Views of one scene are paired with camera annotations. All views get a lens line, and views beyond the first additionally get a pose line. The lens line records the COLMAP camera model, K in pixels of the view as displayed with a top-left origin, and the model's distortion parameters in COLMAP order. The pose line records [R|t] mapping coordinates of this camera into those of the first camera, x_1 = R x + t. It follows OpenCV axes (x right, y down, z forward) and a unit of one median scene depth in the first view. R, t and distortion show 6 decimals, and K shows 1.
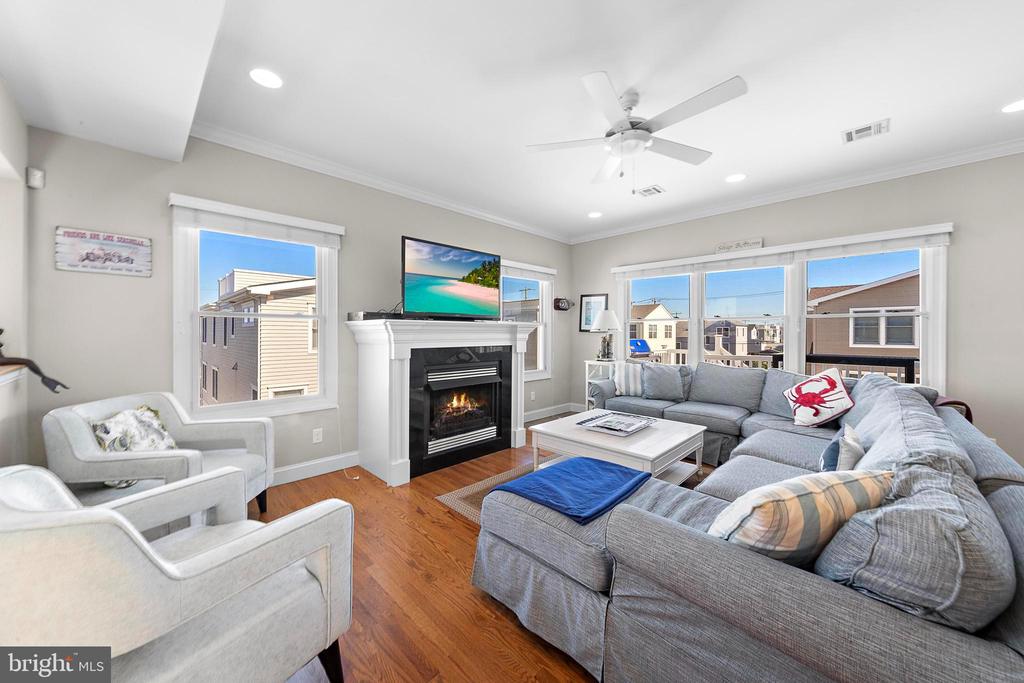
lens RADIAL K [[365.7, 0, 513.0], [0, 365.7, 332.4], [0, 0, 1]] dist [-0.000022, -0.000005]
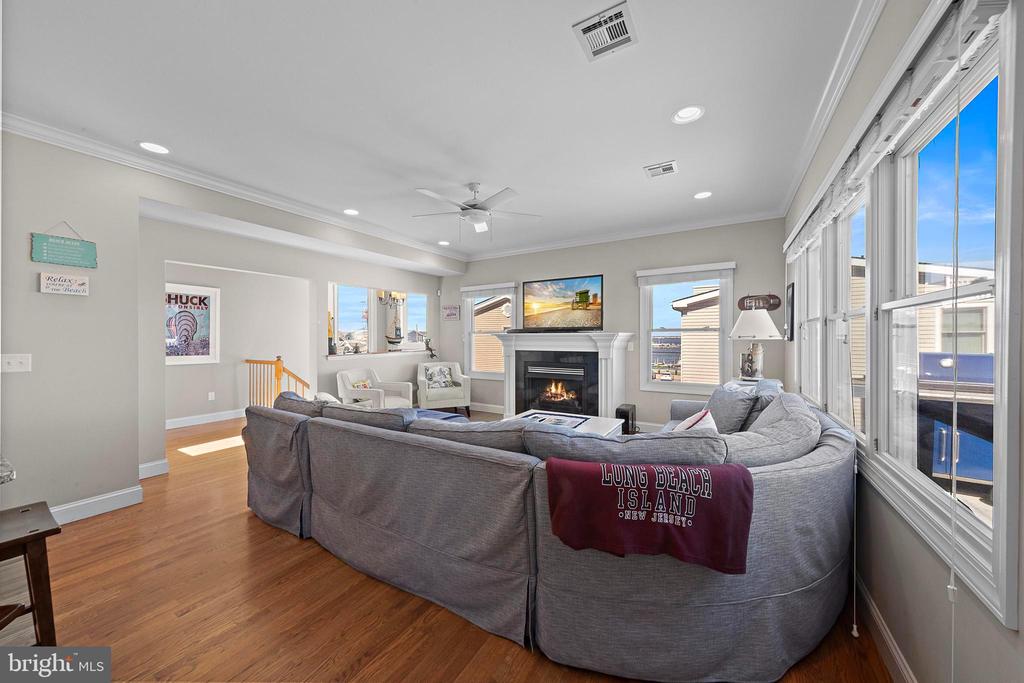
lens RADIAL K [[359.5, 0, 517.1], [0, 359.5, 339.3], [0, 0, 1]] dist [0.000279, 0.000083]
pose [[0.243049, 0.001669, -0.970012, 1.158415], [0.003653, 0.999990, 0.002635, -0.008567], [0.970007, -0.004184, 0.243041, 0.524672]]
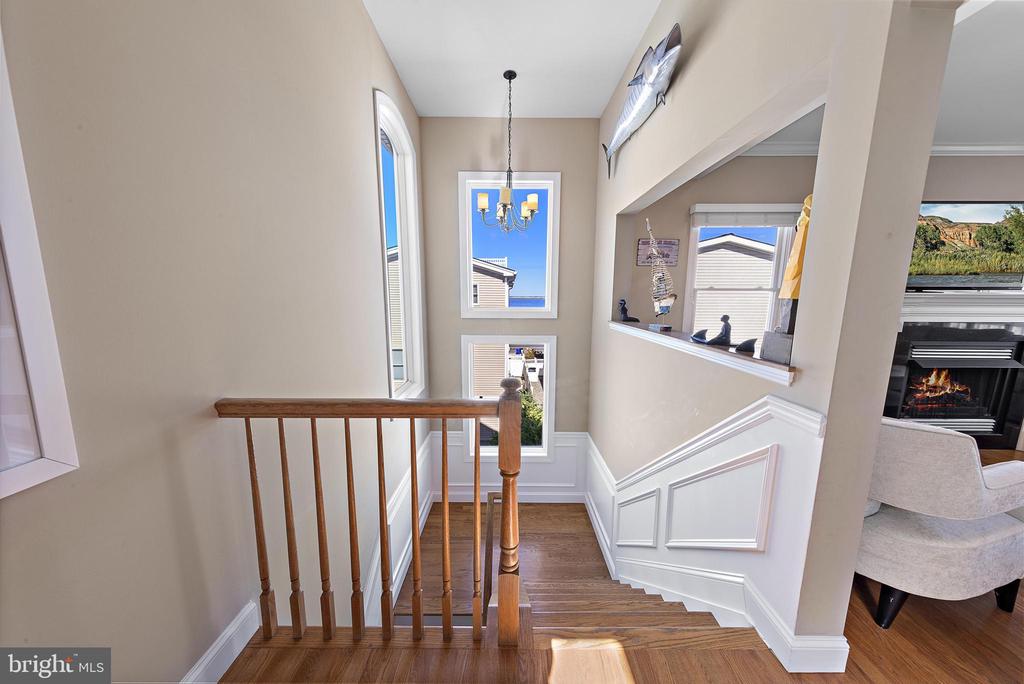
lens RADIAL K [[321.4, 0, 515.5], [0, 321.4, 343.4], [0, 0, 1]] dist [0.003438, -0.000179]
pose [[0.709018, 0.109302, -0.696668, -0.343229], [-0.004678, 0.988622, 0.150347, -0.021316], [0.705175, -0.103340, 0.701462, -0.296710]]
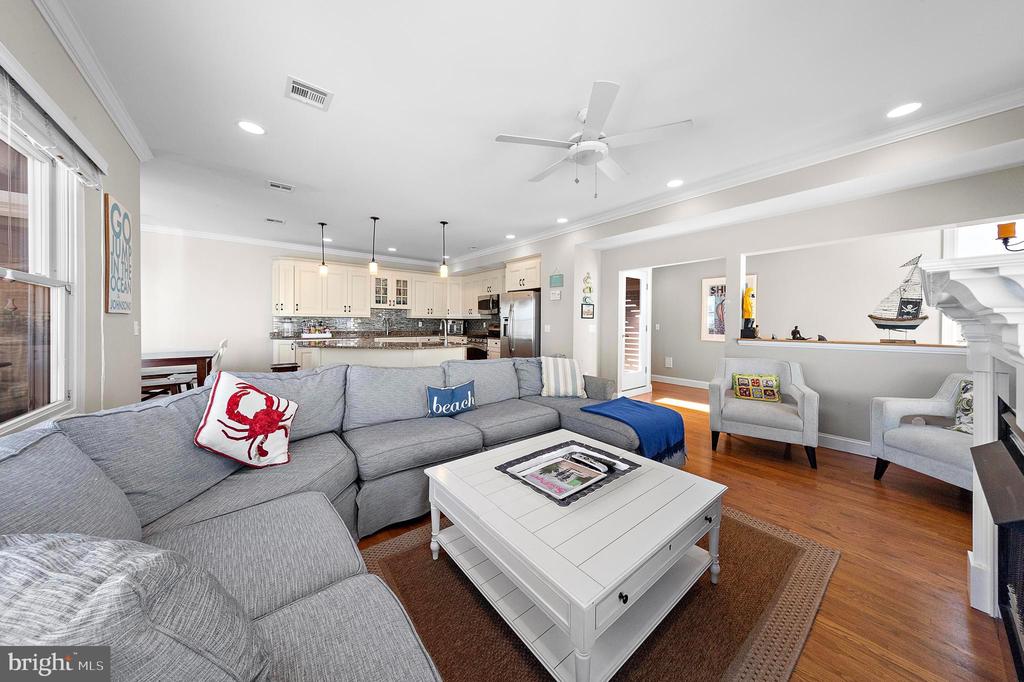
lens RADIAL K [[326.1, 0, 517.3], [0, 326.1, 324.0], [0, 0, 1]] dist [0.002301, -0.000007]
pose [[-0.994212, -0.010036, 0.106966, 0.272002], [-0.009625, 0.999944, 0.004361, 0.006590], [-0.107004, 0.003307, -0.994253, 1.317371]]
